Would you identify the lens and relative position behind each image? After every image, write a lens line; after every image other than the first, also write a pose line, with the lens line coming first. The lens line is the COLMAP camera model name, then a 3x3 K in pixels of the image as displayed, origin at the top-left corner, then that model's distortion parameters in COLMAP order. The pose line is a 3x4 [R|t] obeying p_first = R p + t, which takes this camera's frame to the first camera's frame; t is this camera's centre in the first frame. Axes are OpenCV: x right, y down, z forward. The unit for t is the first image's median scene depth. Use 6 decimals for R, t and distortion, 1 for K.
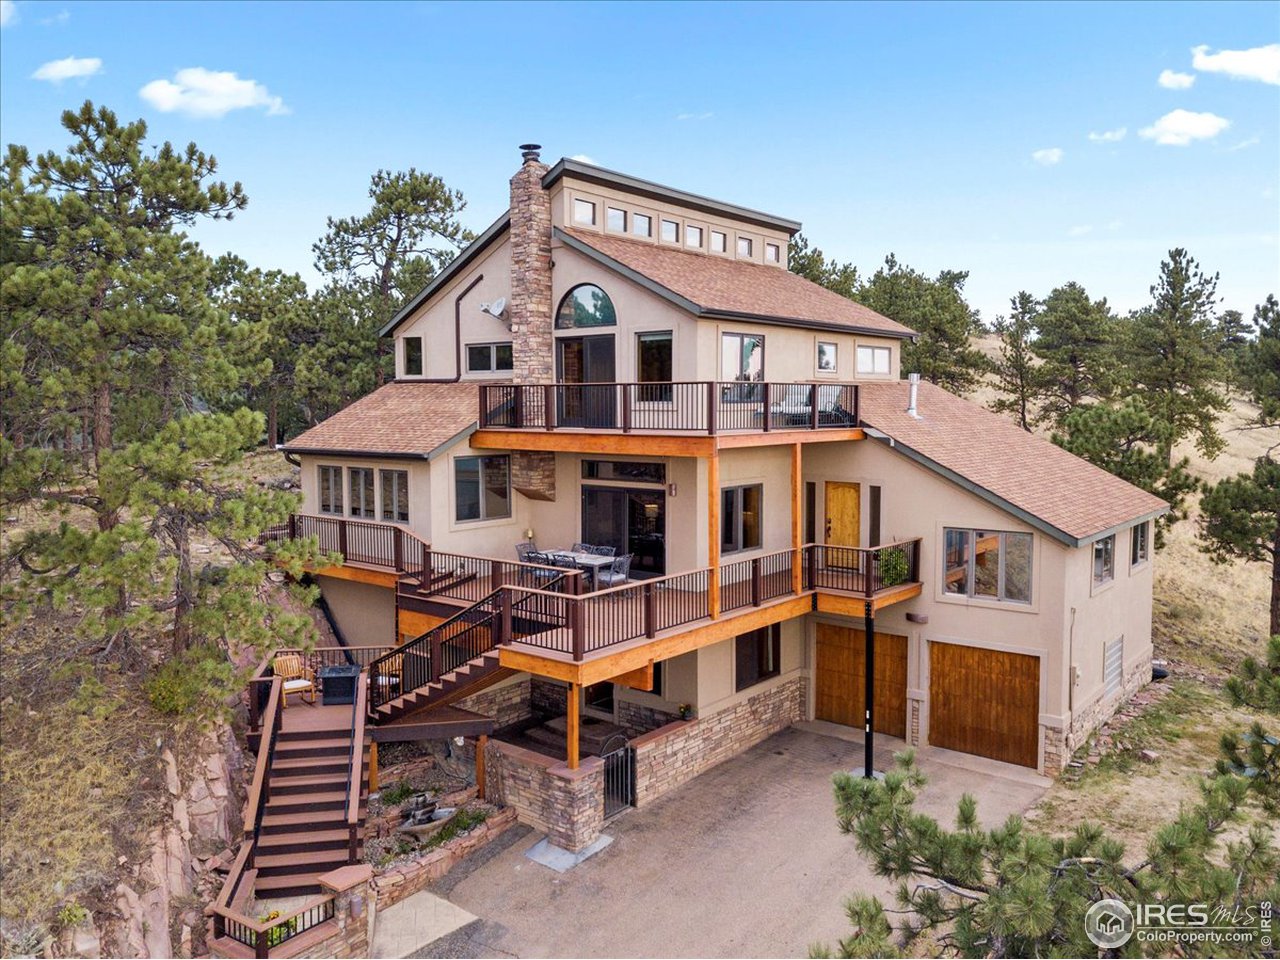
lens RADIAL K [[952.2, 0, 641.2], [0, 952.2, 482.8], [0, 0, 1]] dist [0.012821, 0.025450]
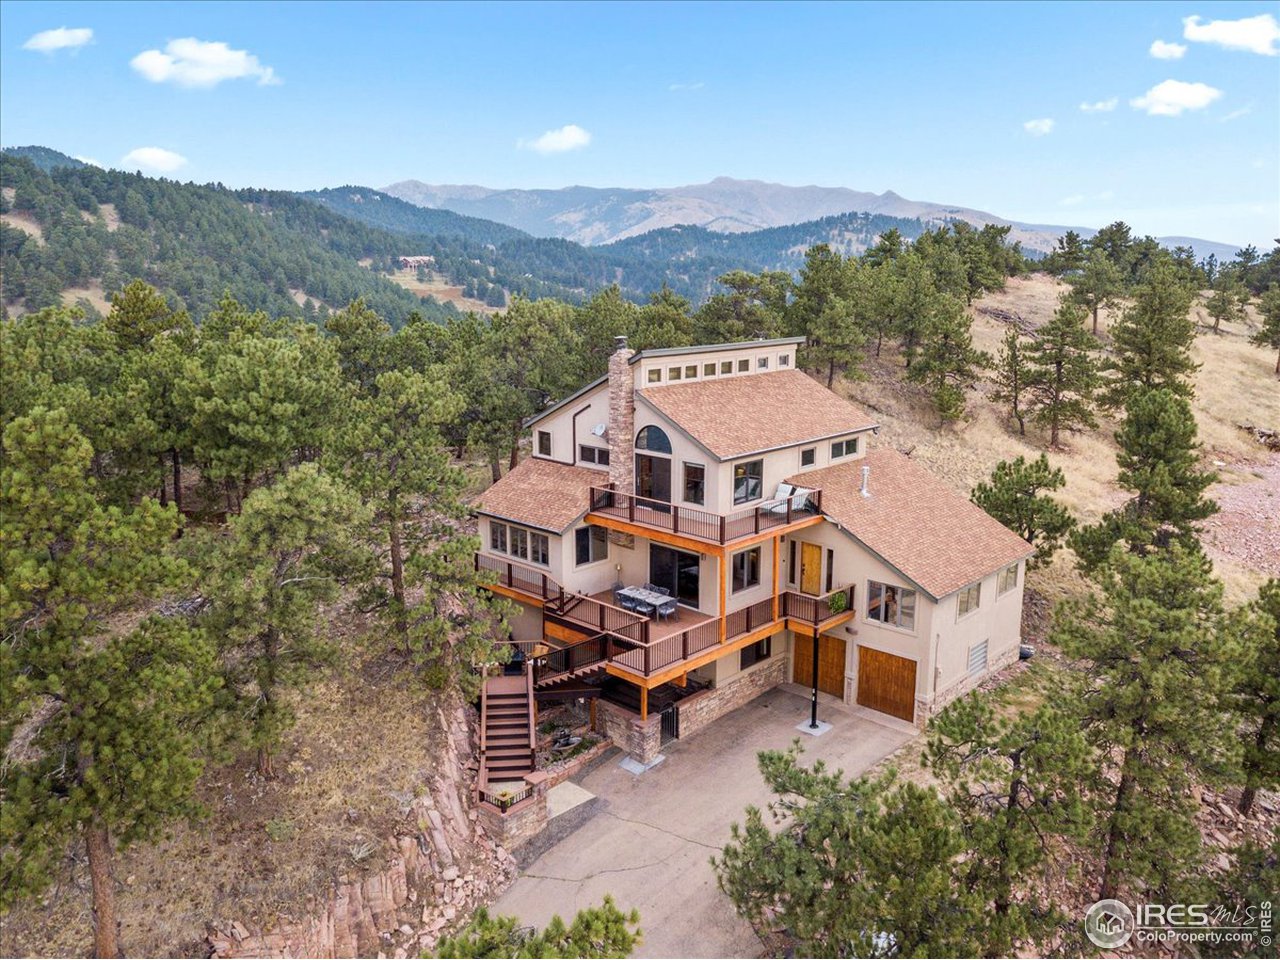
lens RADIAL K [[952.2, 0, 644.2], [0, 952.2, 470.7], [0, 0, 1]] dist [0.012821, 0.025450]
pose [[0.997124, 0.018740, -0.073438, 0.050281], [-0.009339, 0.991946, 0.126319, -0.372964], [0.075213, -0.125270, 0.989268, -0.693275]]
